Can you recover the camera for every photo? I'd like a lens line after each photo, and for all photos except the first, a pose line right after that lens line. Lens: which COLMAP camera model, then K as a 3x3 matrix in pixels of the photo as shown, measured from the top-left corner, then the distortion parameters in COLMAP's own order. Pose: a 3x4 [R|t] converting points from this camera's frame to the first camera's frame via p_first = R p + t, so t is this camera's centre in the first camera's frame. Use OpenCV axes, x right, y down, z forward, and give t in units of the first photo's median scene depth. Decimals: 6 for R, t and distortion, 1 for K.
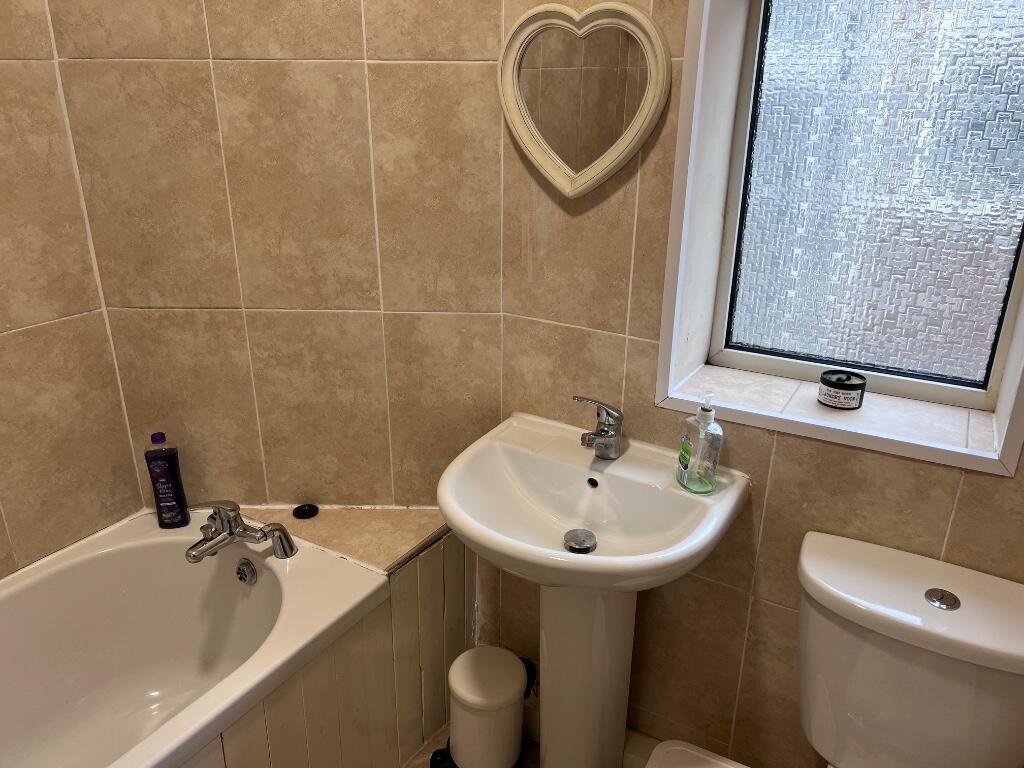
lens RADIAL K [[763.7, 0, 512.0], [0, 763.7, 384.0], [0, 0, 1]] dist [0.003412, -0.003591]
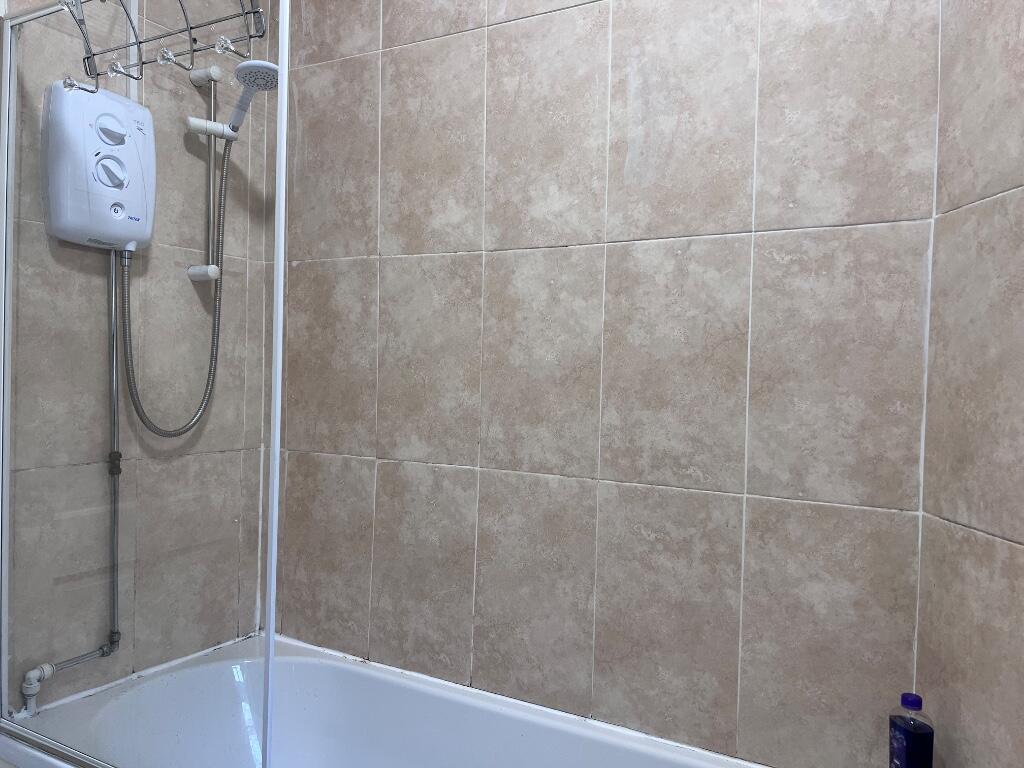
lens RADIAL K [[763.7, 0, 512.0], [0, 763.7, 384.0], [0, 0, 1]] dist [0.003412, -0.003591]
pose [[0.032443, 0.016460, -0.999338, 0.245619], [-0.377620, 0.925956, 0.002992, -0.068963], [0.925392, 0.377273, 0.036256, 0.571450]]
